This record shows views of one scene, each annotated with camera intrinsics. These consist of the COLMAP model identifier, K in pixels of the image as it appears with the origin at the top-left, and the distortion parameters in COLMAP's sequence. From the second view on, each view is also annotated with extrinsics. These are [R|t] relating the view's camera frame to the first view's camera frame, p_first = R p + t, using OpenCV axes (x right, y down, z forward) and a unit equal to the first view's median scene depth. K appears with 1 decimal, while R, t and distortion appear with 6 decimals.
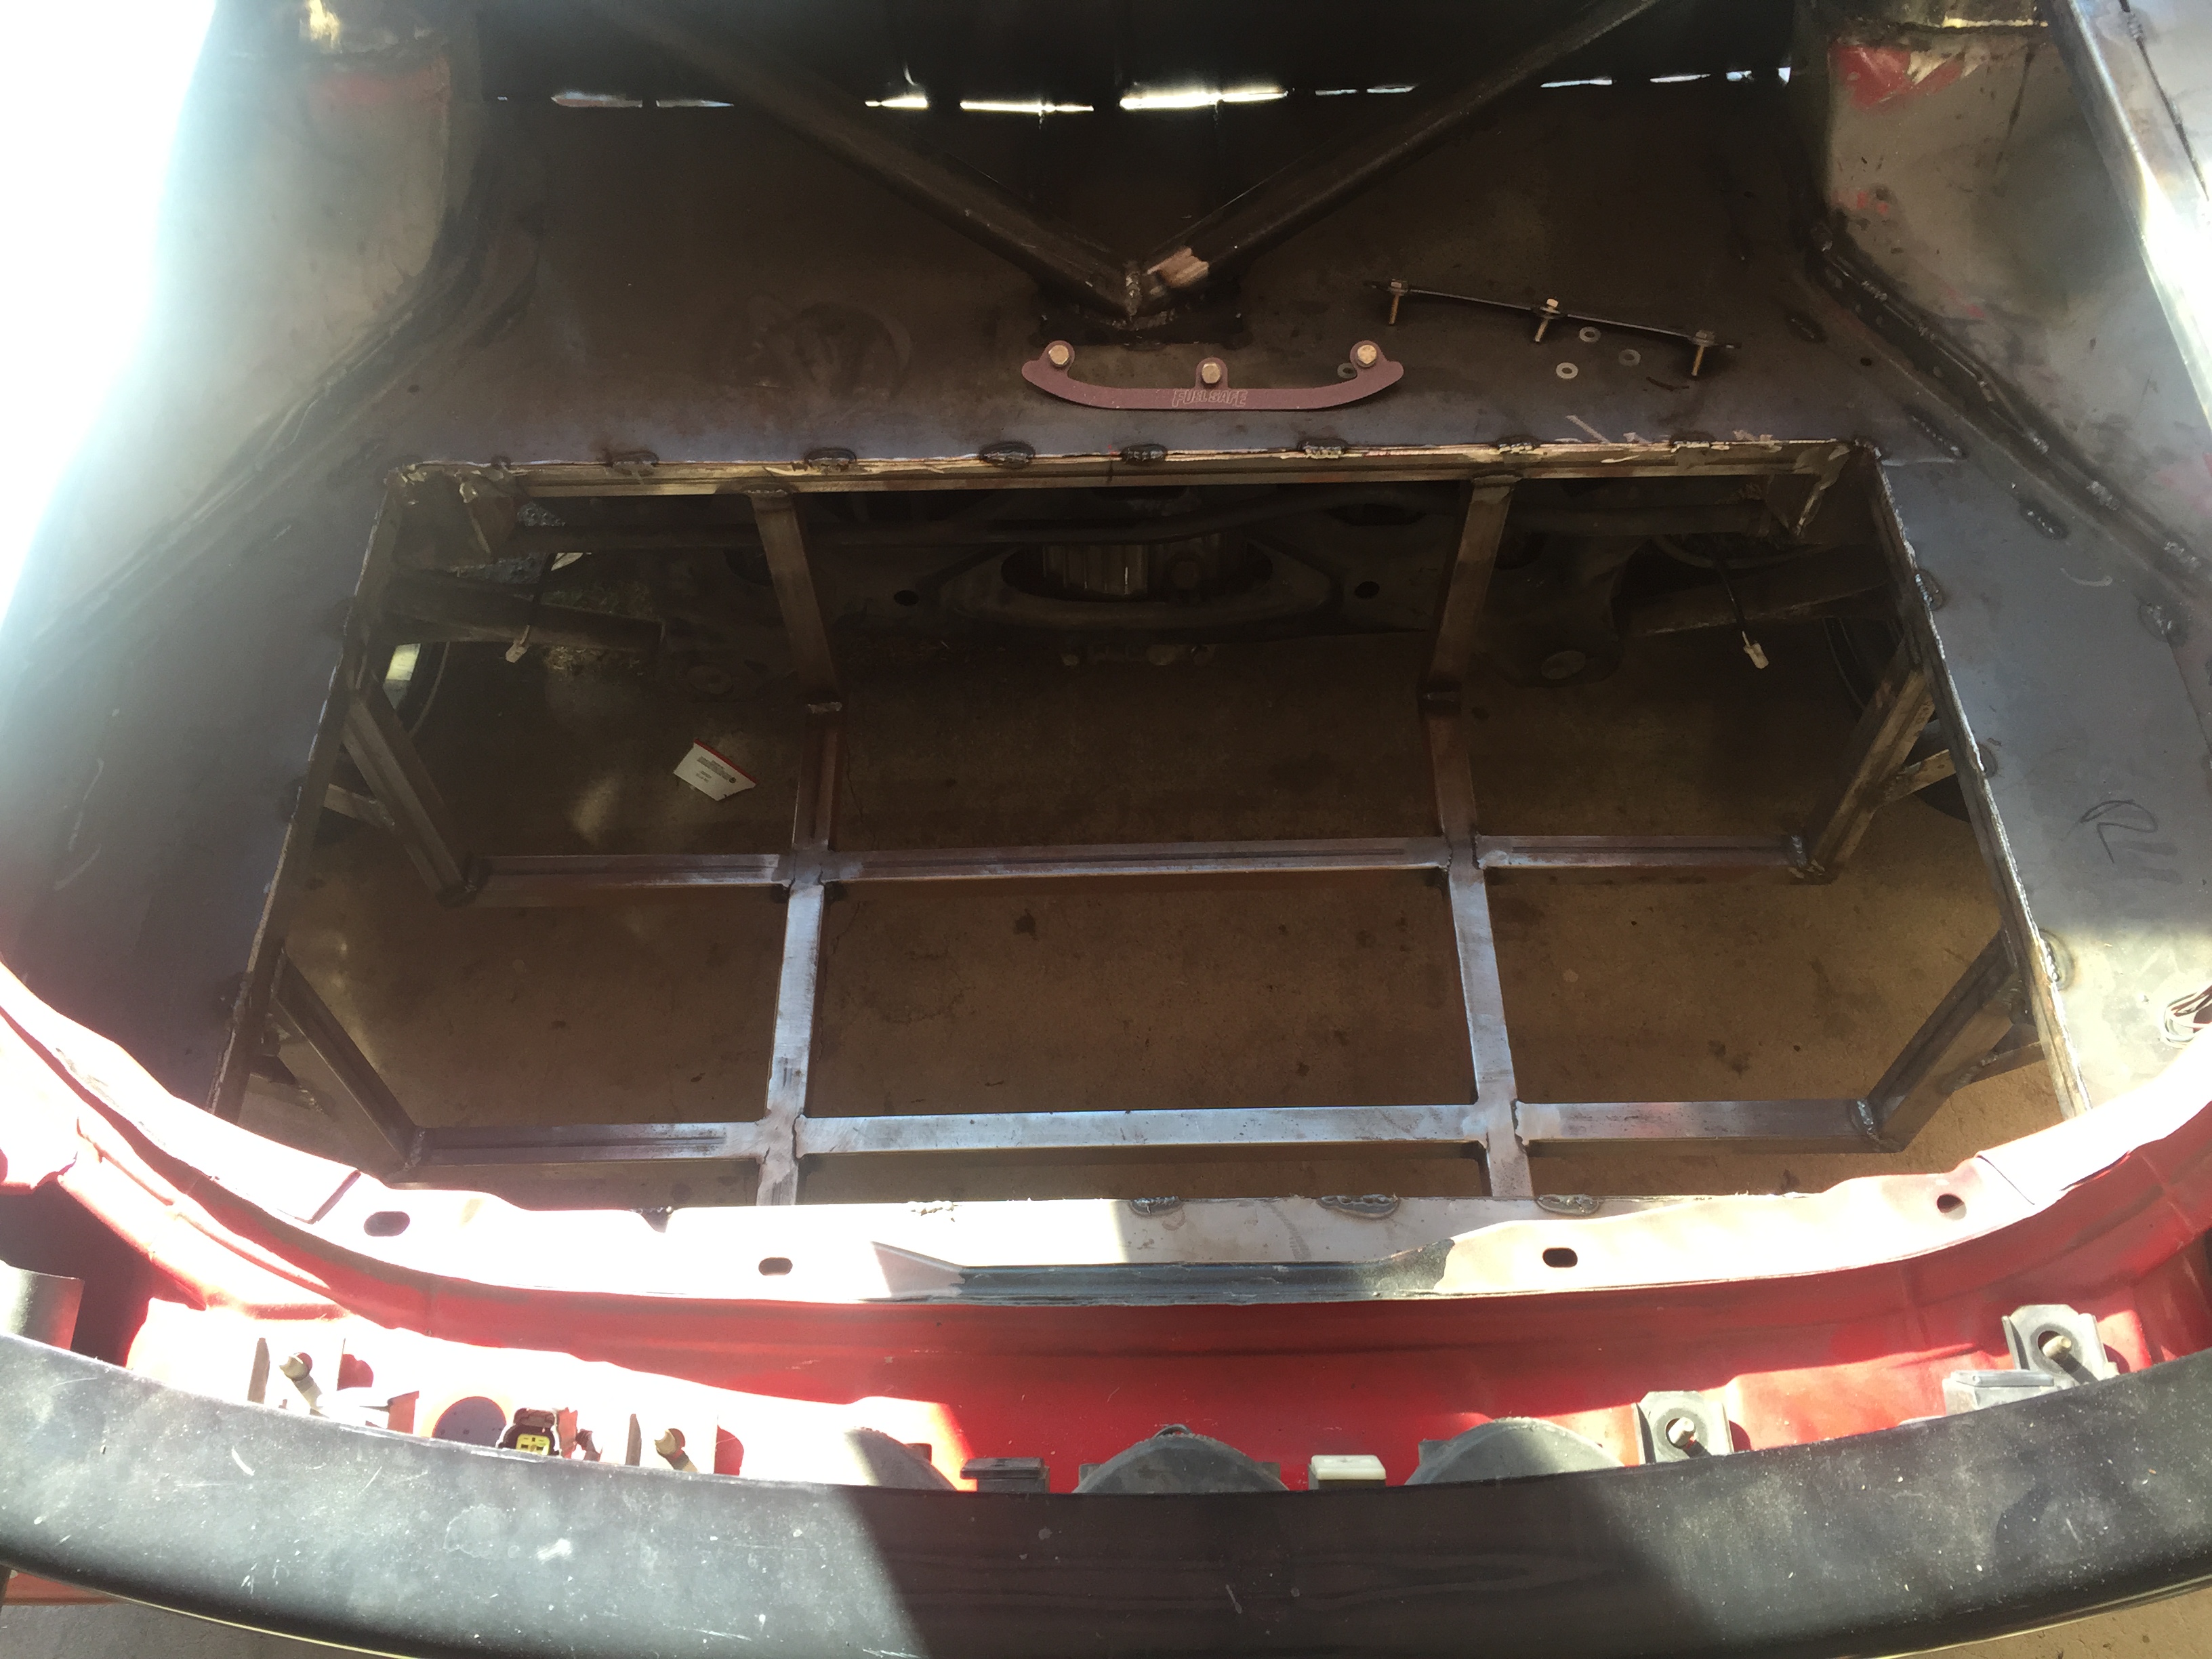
lens RADIAL K [[1914.3, 0, 1103.6], [0, 1914.3, 775.2], [0, 0, 1]] dist [0.067105, -0.091337]
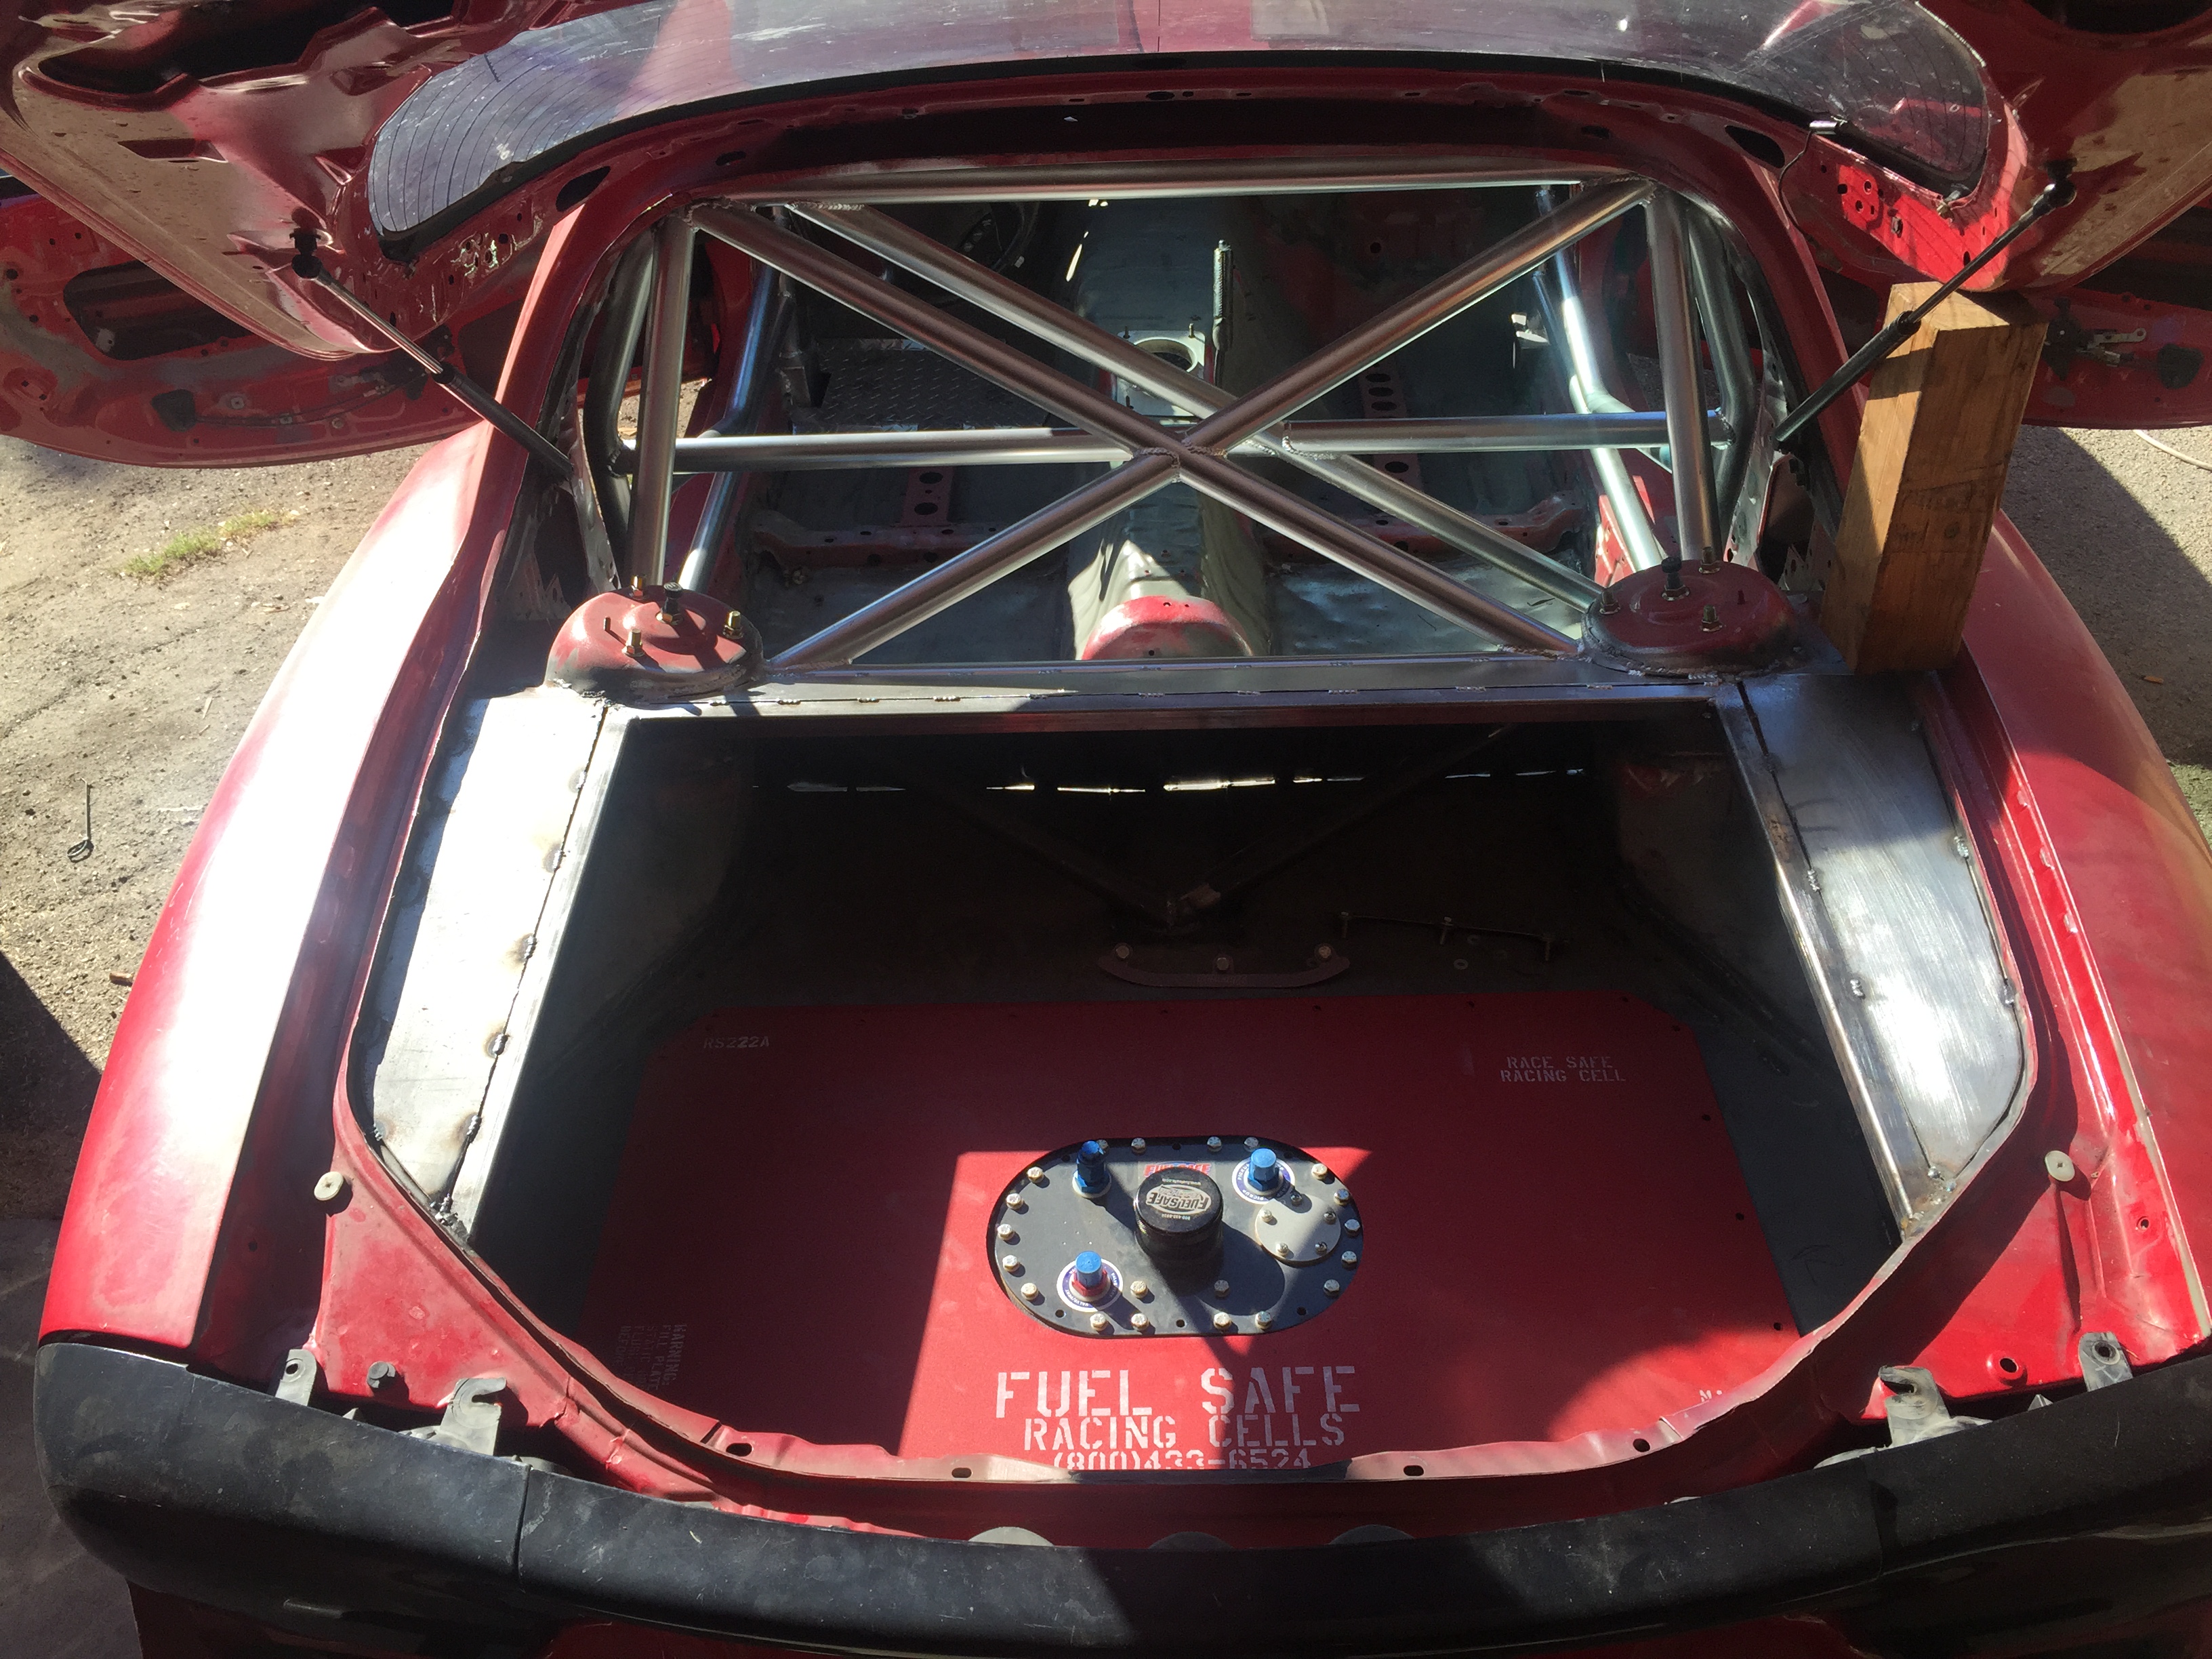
lens RADIAL K [[1855.7, 0, 1106.0], [0, 1855.7, 829.5], [0, 0, 1]] dist [0.064767, 0.002696]
pose [[0.999609, -0.001712, -0.027910, 0.004957], [-0.005894, 0.962798, -0.270159, 0.090042], [0.027334, 0.270218, 0.962411, -0.467488]]
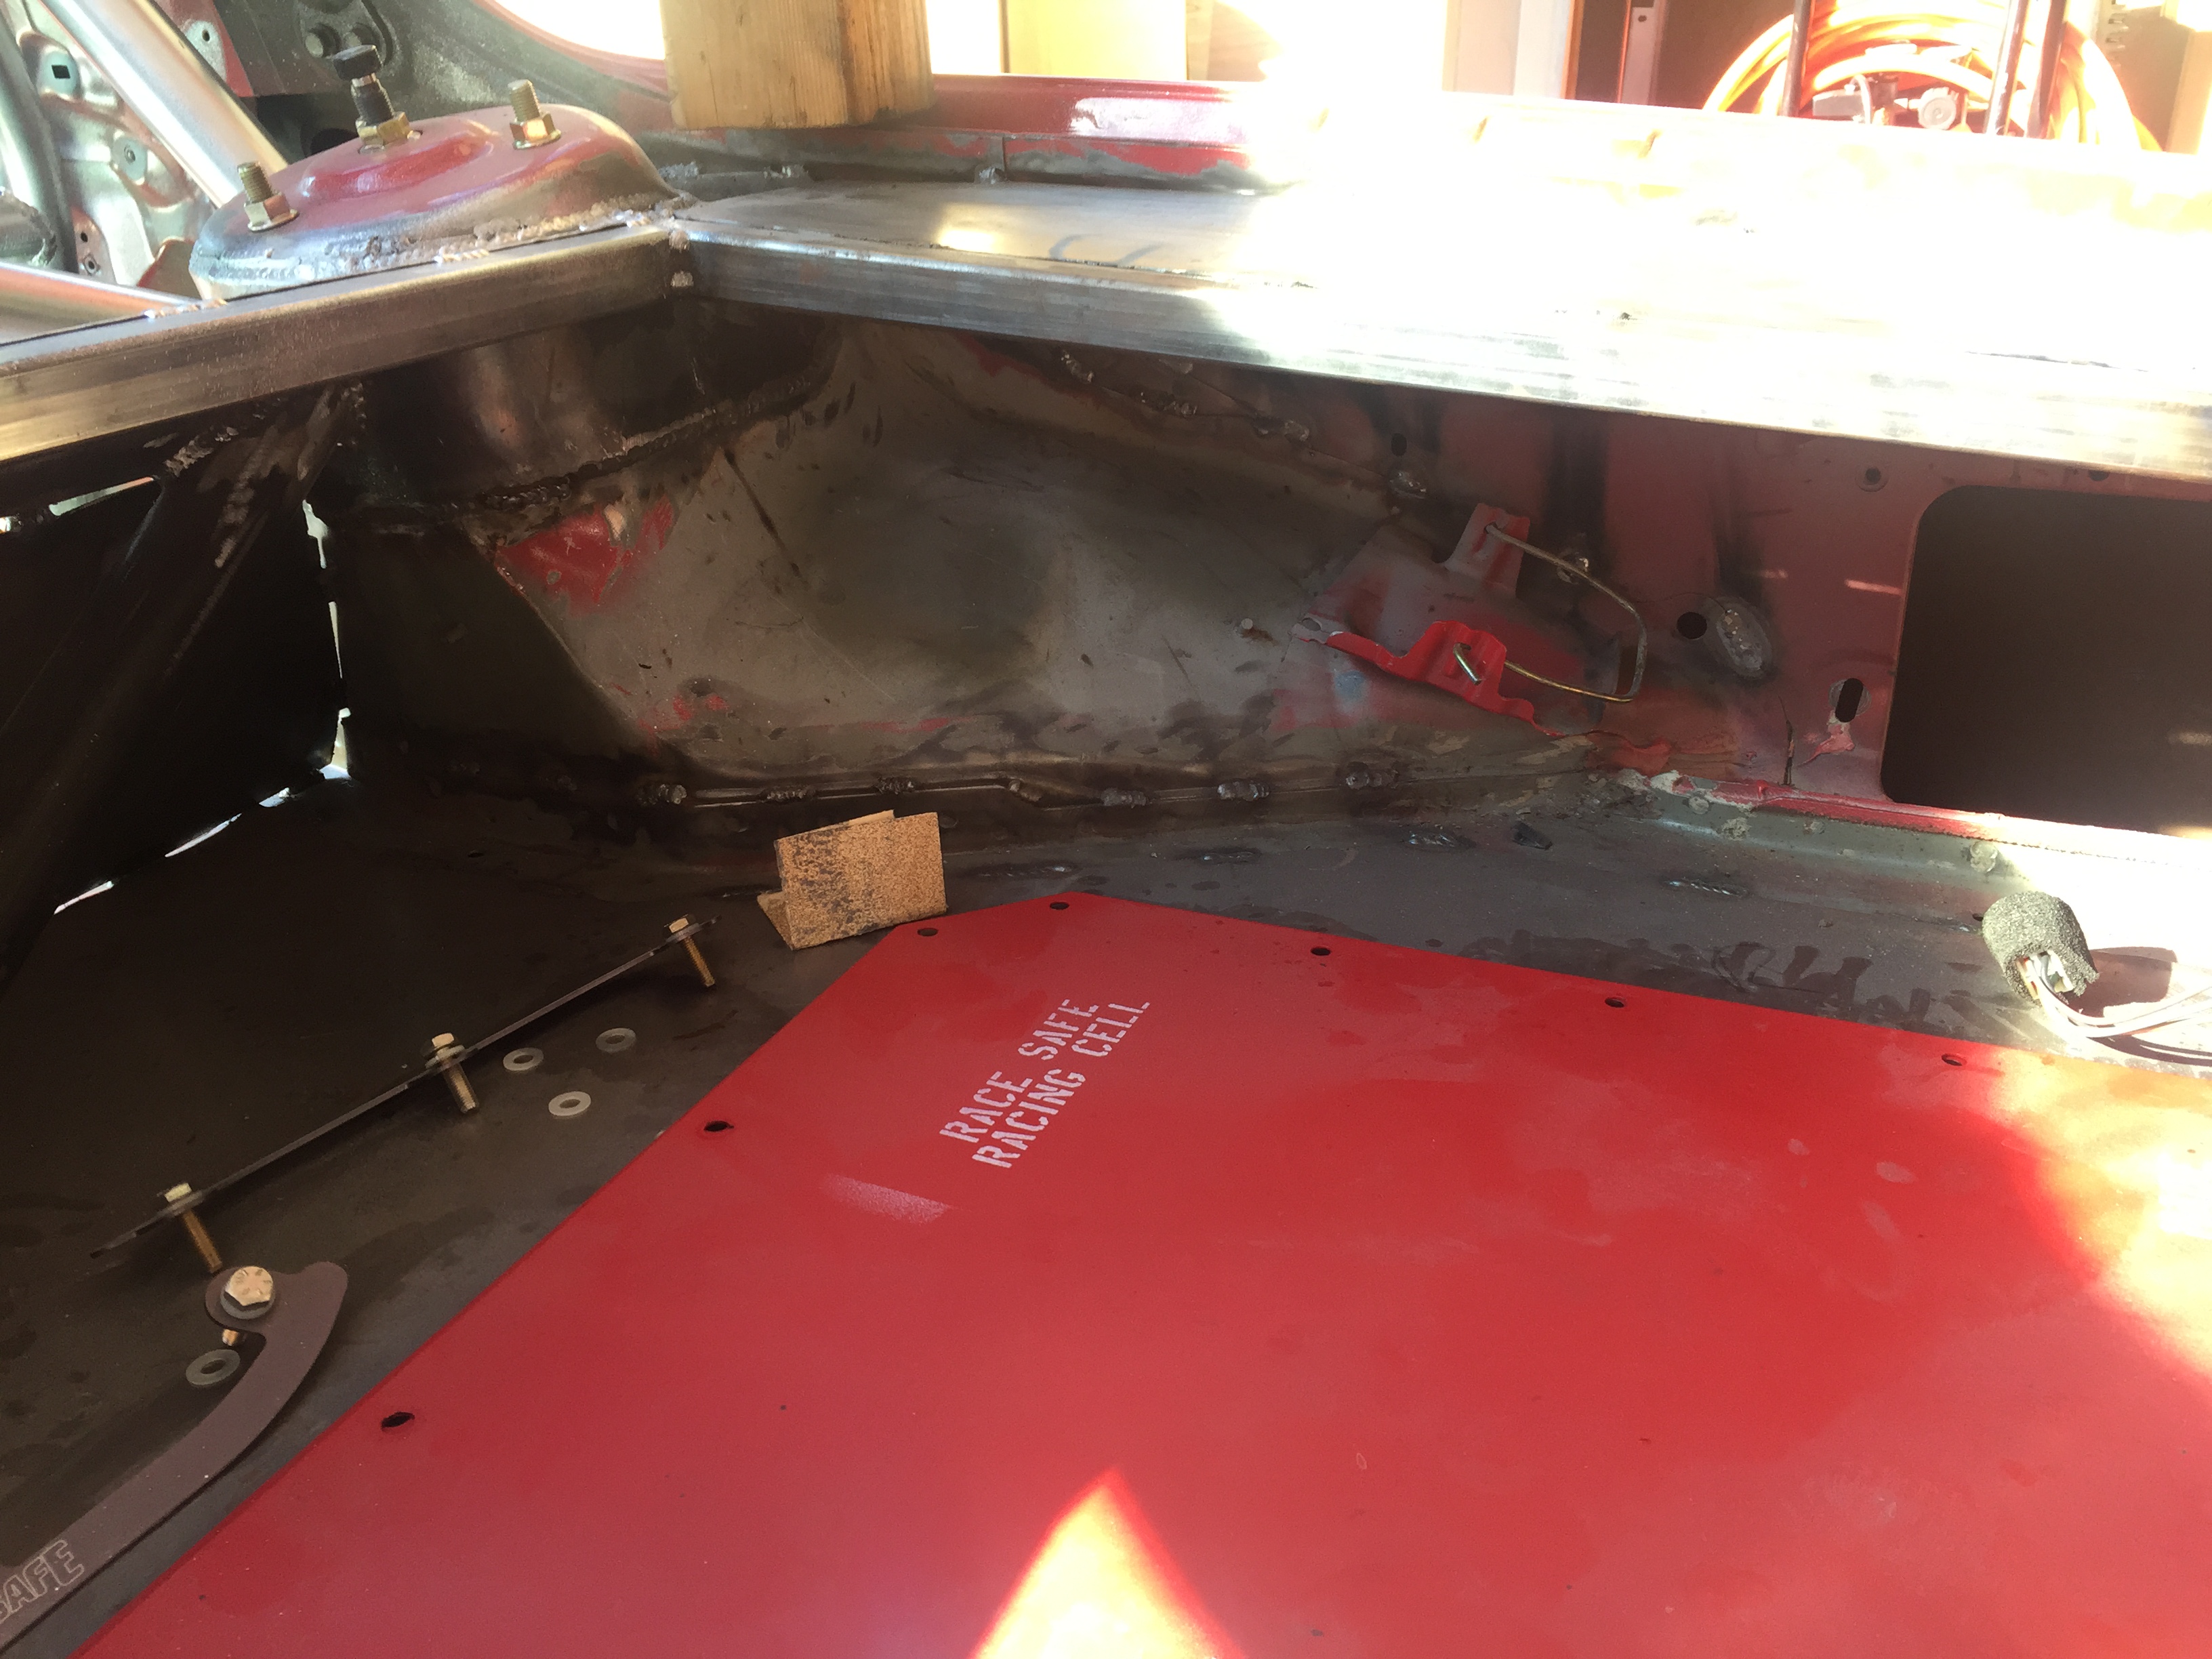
lens RADIAL K [[1855.7, 0, 1106.0], [0, 1855.7, 829.5], [0, 0, 1]] dist [0.064767, 0.002696]
pose [[0.419059, -0.371673, 0.828401, -0.097970], [0.755950, 0.648190, -0.091589, -0.107374], [-0.502921, 0.664611, 0.552596, 0.632166]]
